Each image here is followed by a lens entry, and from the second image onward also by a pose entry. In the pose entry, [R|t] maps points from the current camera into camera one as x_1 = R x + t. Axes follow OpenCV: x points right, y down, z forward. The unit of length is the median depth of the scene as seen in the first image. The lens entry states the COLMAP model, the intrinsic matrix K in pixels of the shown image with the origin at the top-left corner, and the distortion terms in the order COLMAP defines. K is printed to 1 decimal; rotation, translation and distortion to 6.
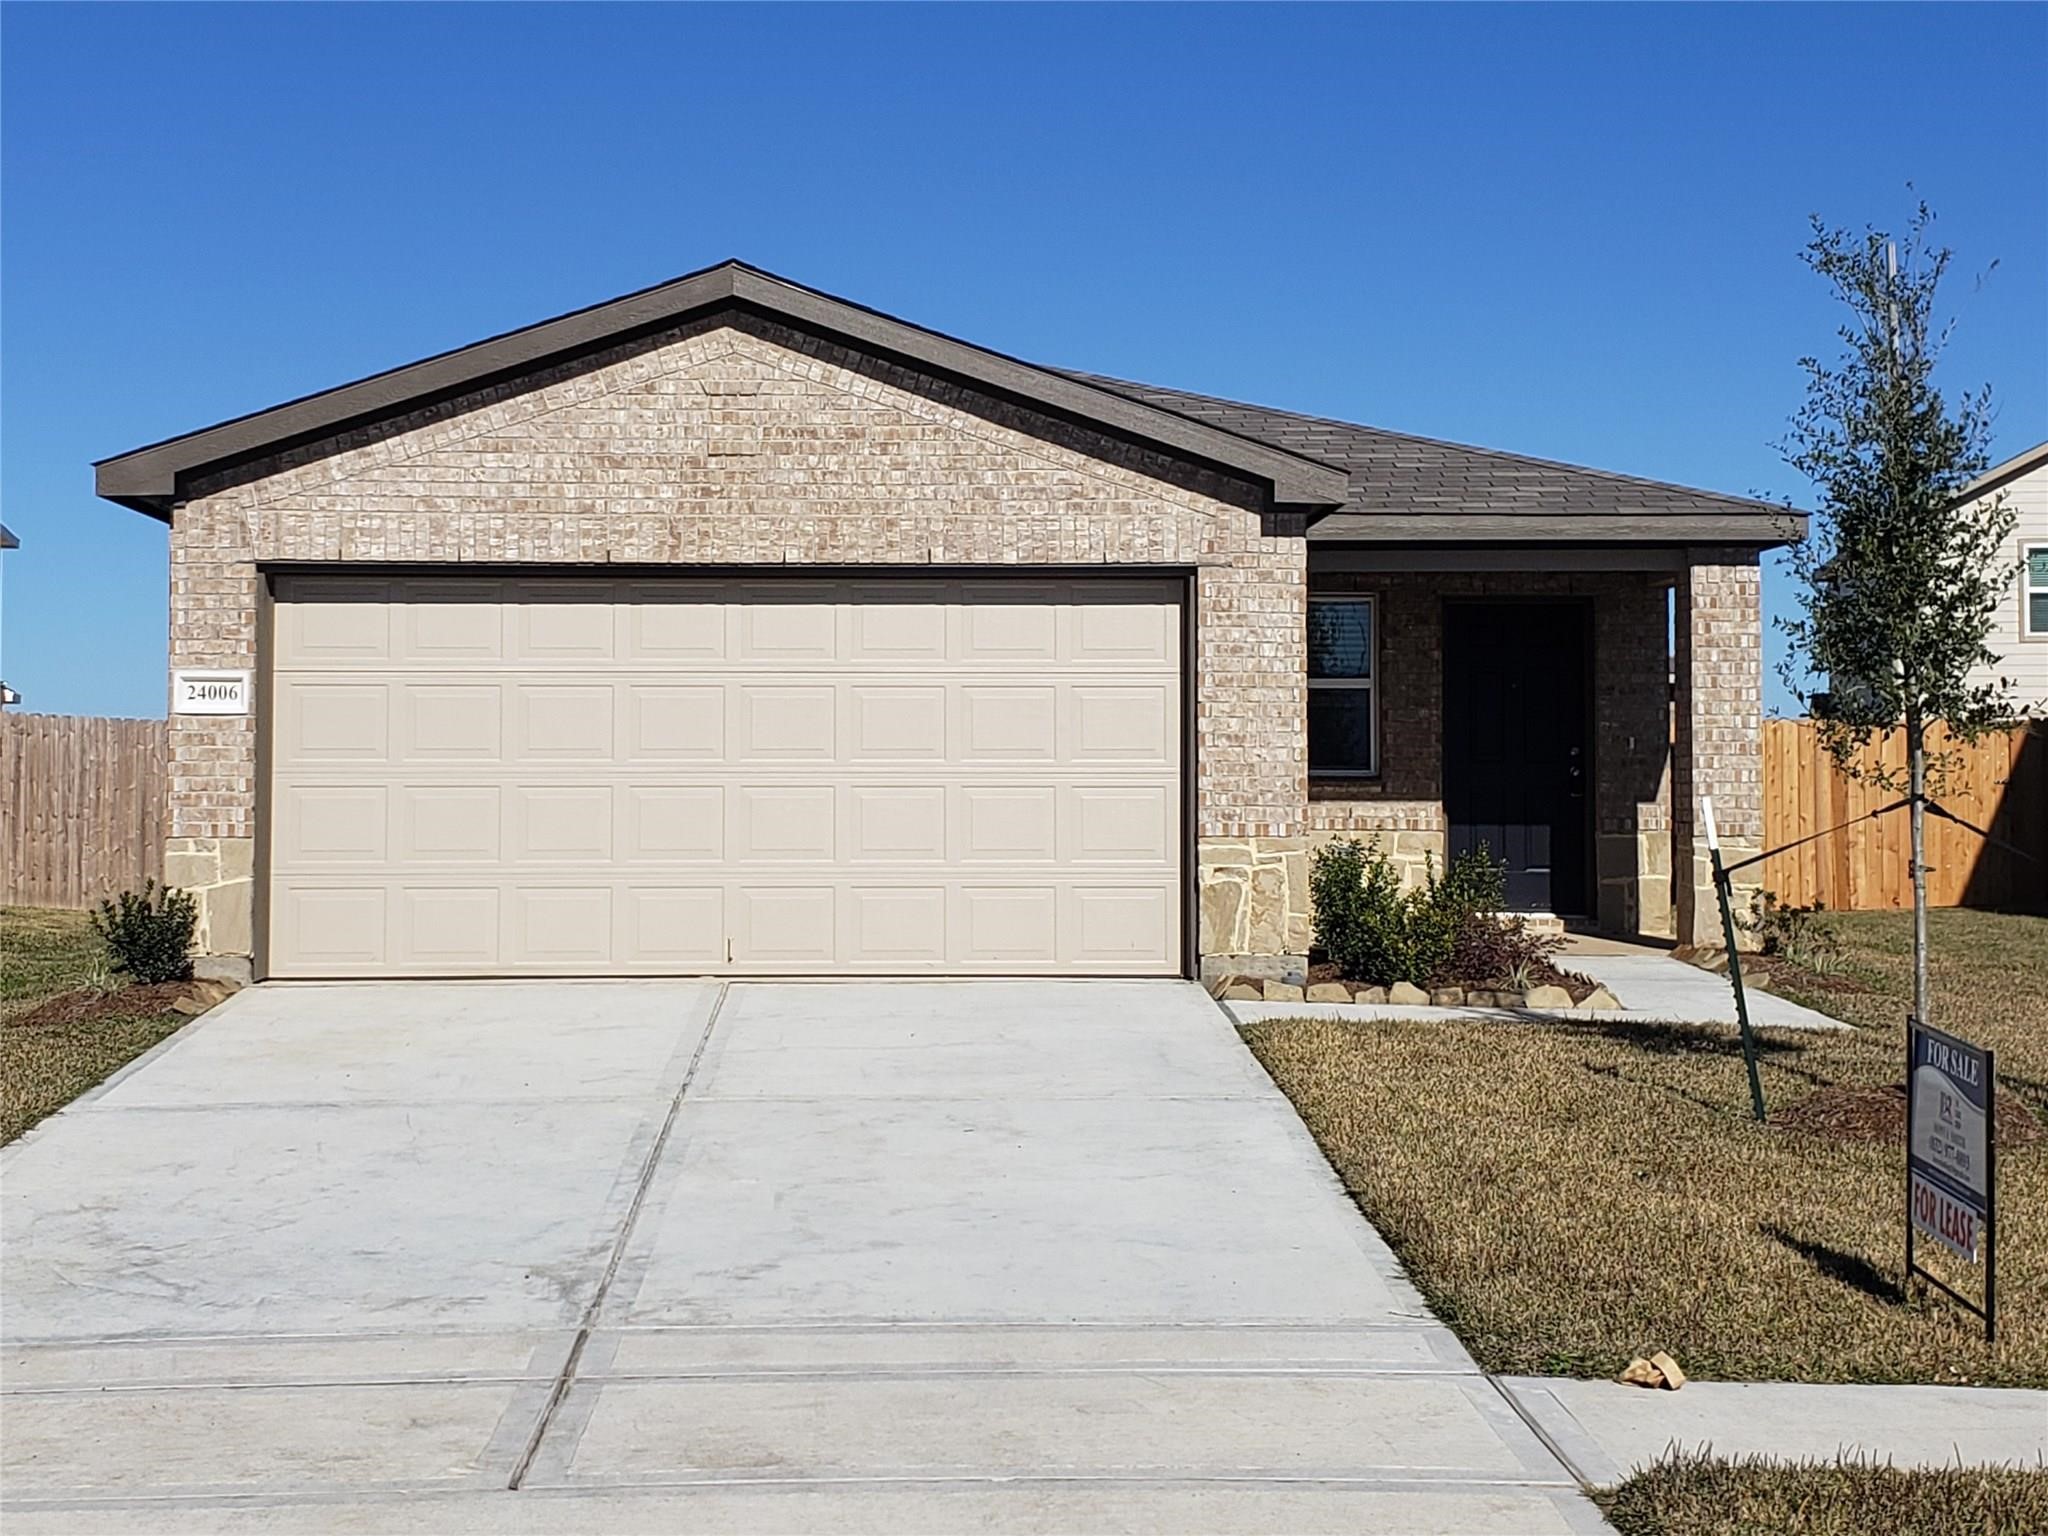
lens RADIAL K [[1720.3, 0, 1046.7], [0, 1720.3, 833.0], [0, 0, 1]] dist [0.015186, 0.017312]
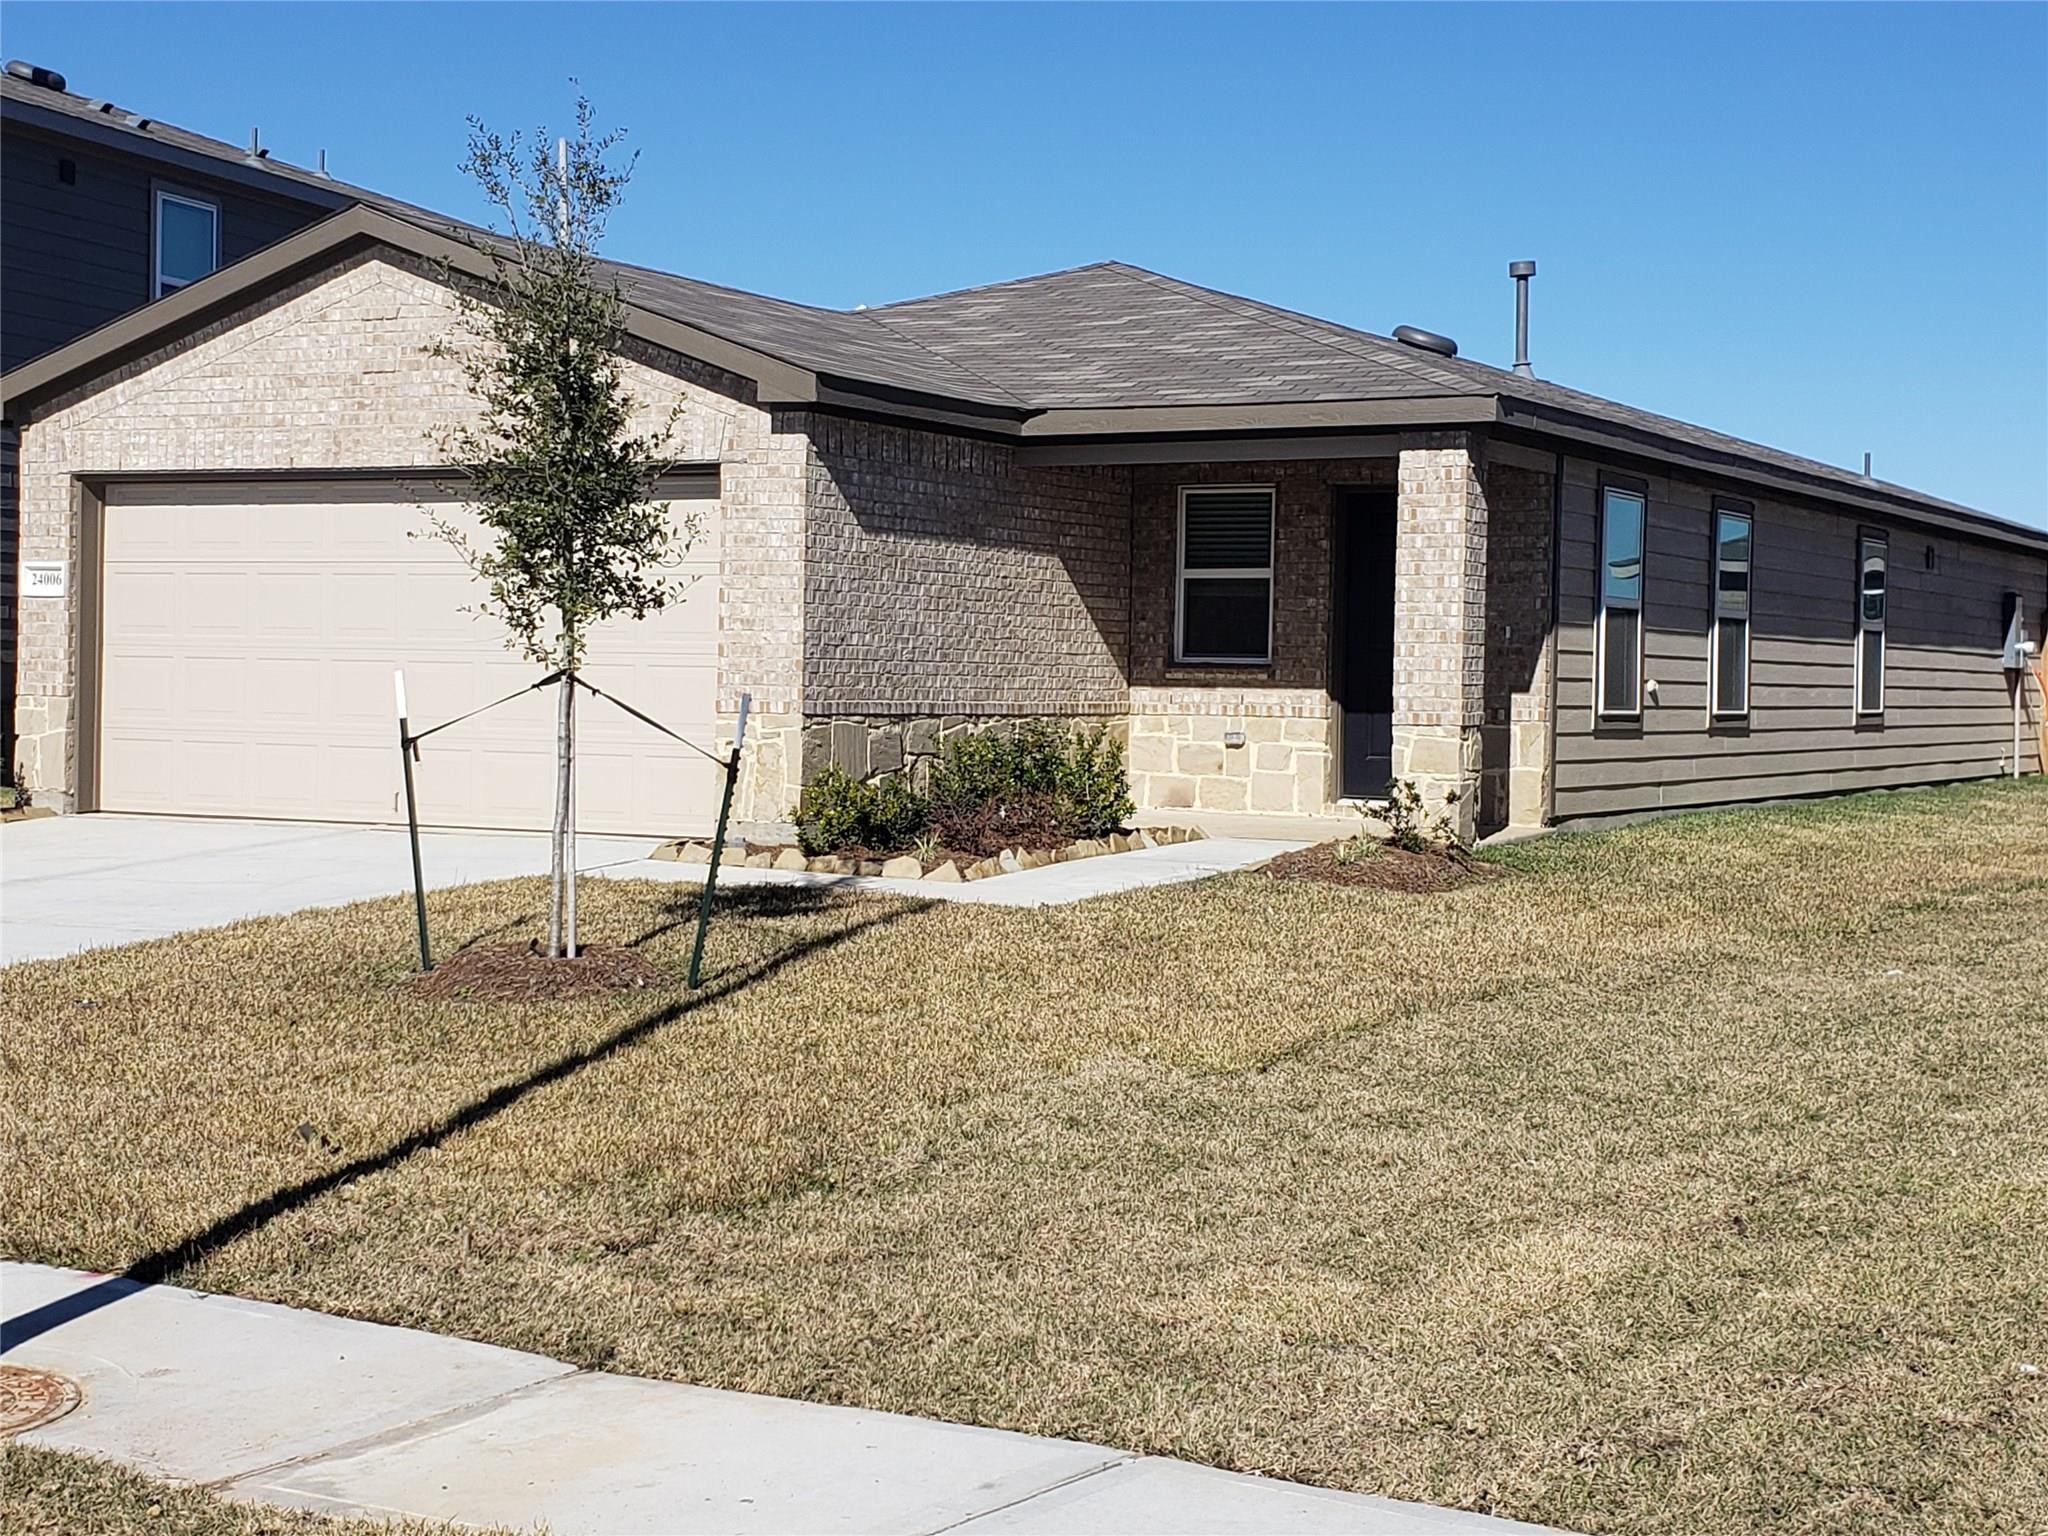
lens RADIAL K [[1583.5, 0, 1023.9], [0, 1583.5, 783.9], [0, 0, 1]] dist [0.059361, -0.036713]
pose [[0.961210, 0.032653, -0.273877, 0.523917], [-0.021039, 0.998755, 0.045239, -0.001813], [0.275013, -0.037723, 0.960700, 0.075803]]
